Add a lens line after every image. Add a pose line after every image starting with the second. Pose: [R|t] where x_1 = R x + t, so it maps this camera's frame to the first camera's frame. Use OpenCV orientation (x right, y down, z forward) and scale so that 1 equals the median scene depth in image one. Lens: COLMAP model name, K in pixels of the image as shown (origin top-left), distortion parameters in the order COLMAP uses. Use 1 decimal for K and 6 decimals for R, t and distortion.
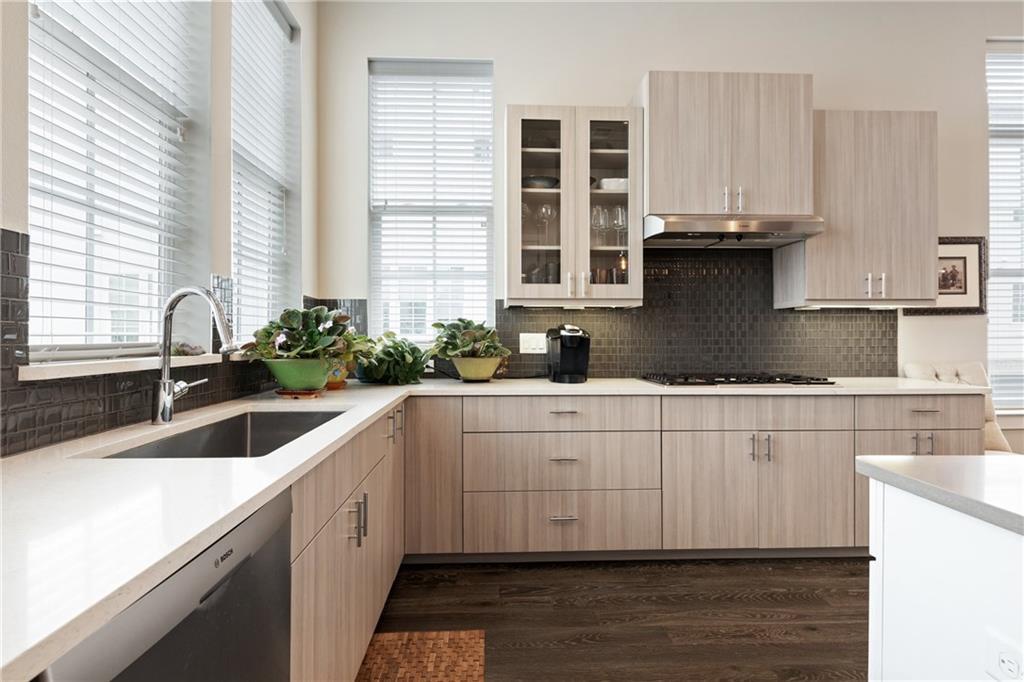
lens RADIAL K [[525.1, 0, 513.9], [0, 525.1, 333.9], [0, 0, 1]] dist [0.006300, -0.000316]
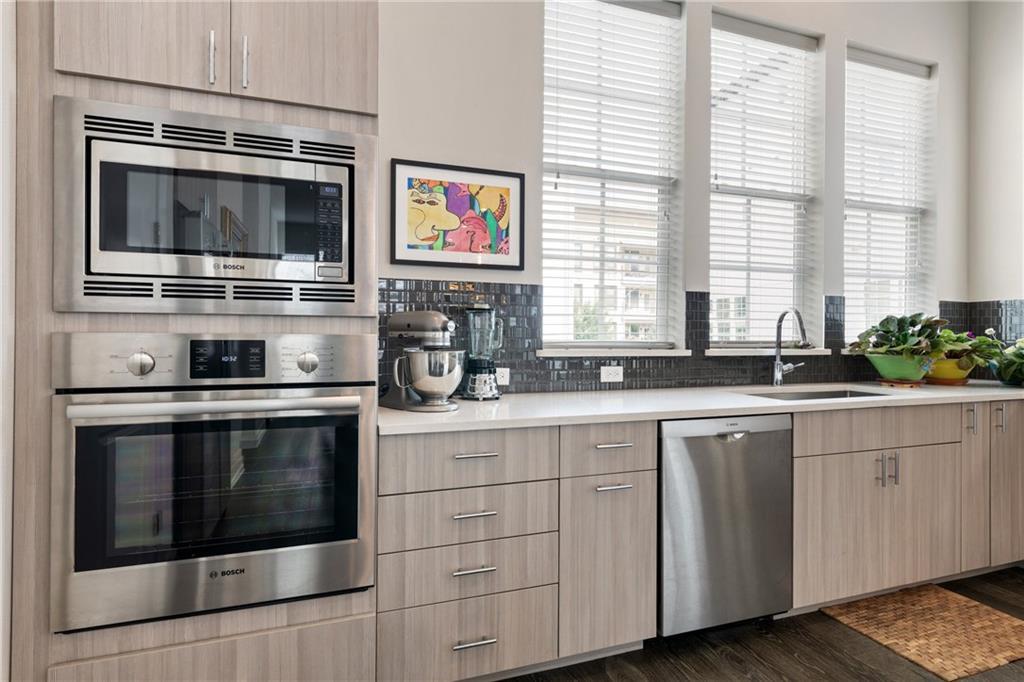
lens RADIAL K [[525.1, 0, 513.0], [0, 525.1, 336.6], [0, 0, 1]] dist [0.006300, -0.000316]
pose [[0.287340, 0.002253, -0.957826, 0.495171], [0.000224, 0.999997, 0.002419, -0.000389], [0.957829, -0.000909, 0.287339, -0.227971]]
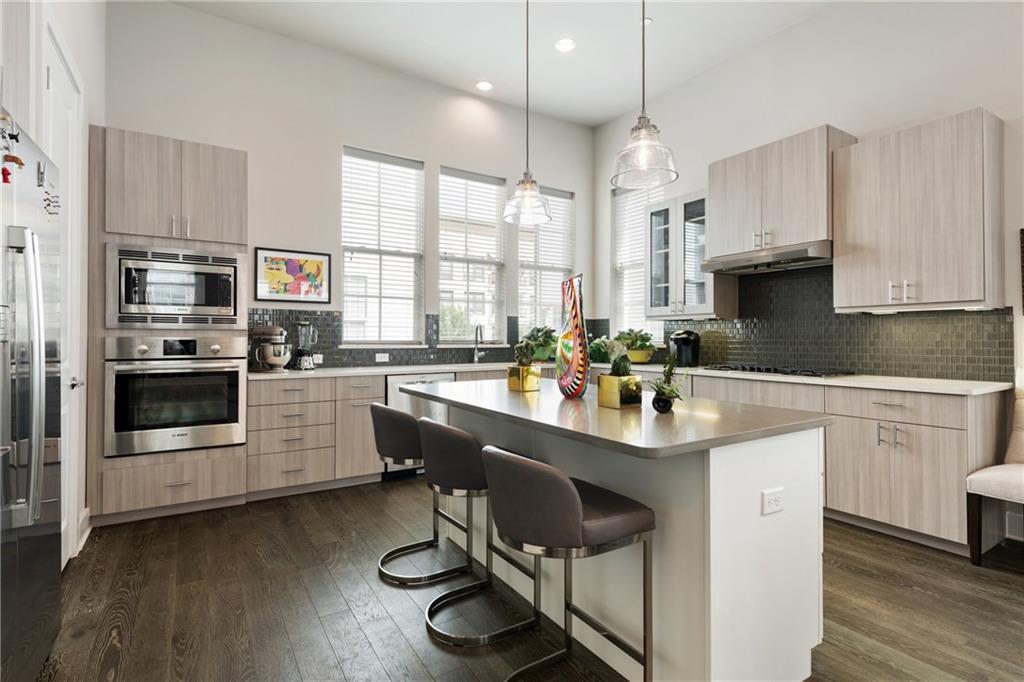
lens RADIAL K [[502.2, 0, 512.2], [0, 502.2, 336.0], [0, 0, 1]] dist [0.013767, -0.001341]
pose [[0.500535, -0.003743, -0.865708, 1.452579], [0.002747, 0.999992, -0.002735, 0.000688], [0.865712, -0.001009, 0.500542, -0.267669]]
